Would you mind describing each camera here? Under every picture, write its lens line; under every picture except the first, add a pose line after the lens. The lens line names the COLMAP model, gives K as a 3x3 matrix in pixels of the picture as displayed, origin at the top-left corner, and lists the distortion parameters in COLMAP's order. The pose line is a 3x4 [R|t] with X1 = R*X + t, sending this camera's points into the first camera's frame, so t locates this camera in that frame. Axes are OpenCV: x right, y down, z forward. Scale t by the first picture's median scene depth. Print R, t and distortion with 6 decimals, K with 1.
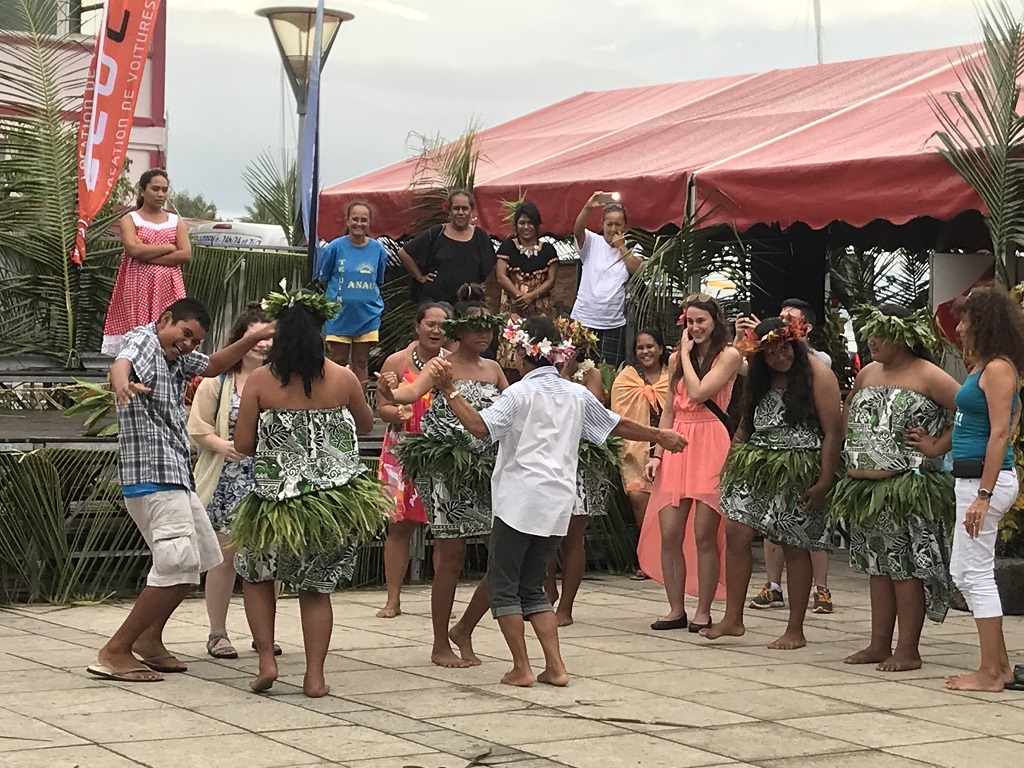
lens RADIAL K [[2811.5, 0, 512.2], [0, 2811.5, 384.5], [0, 0, 1]] dist [0.022964, 0.000000]
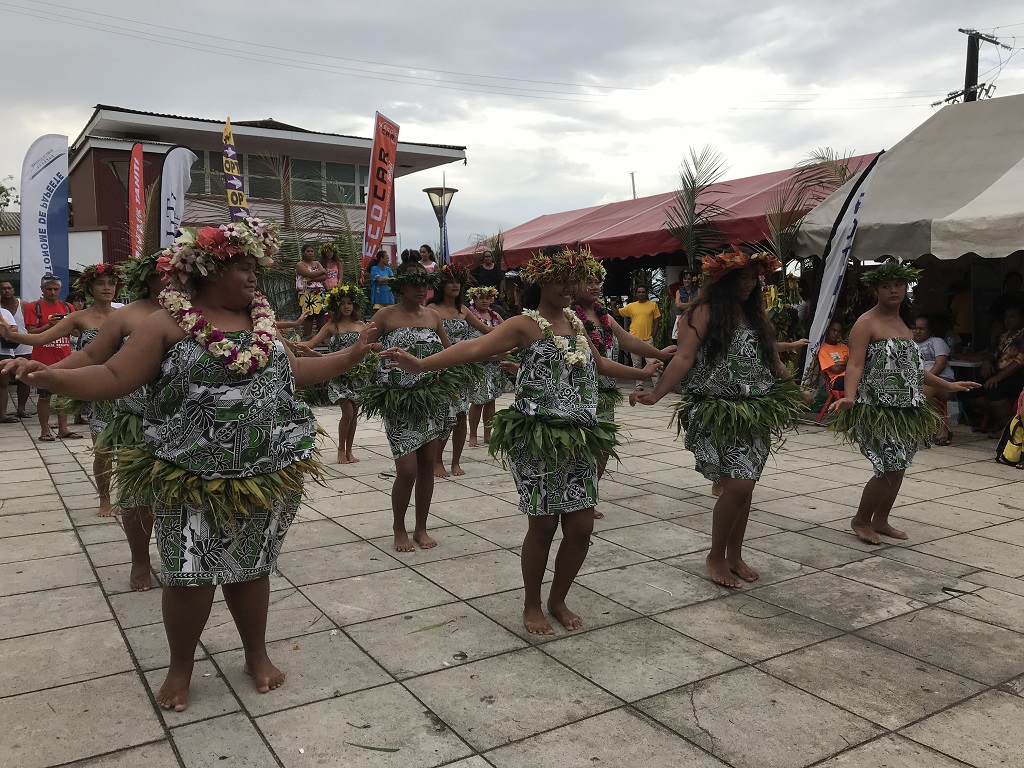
lens RADIAL K [[829.5, 0, 514.4], [0, 829.5, 378.7], [0, 0, 1]] dist [0.026091, -0.031484]
pose [[0.998790, -0.048840, 0.005673, -0.013374], [0.048219, 0.995523, 0.081295, -0.008957], [-0.009618, -0.080923, 0.996674, 0.155738]]
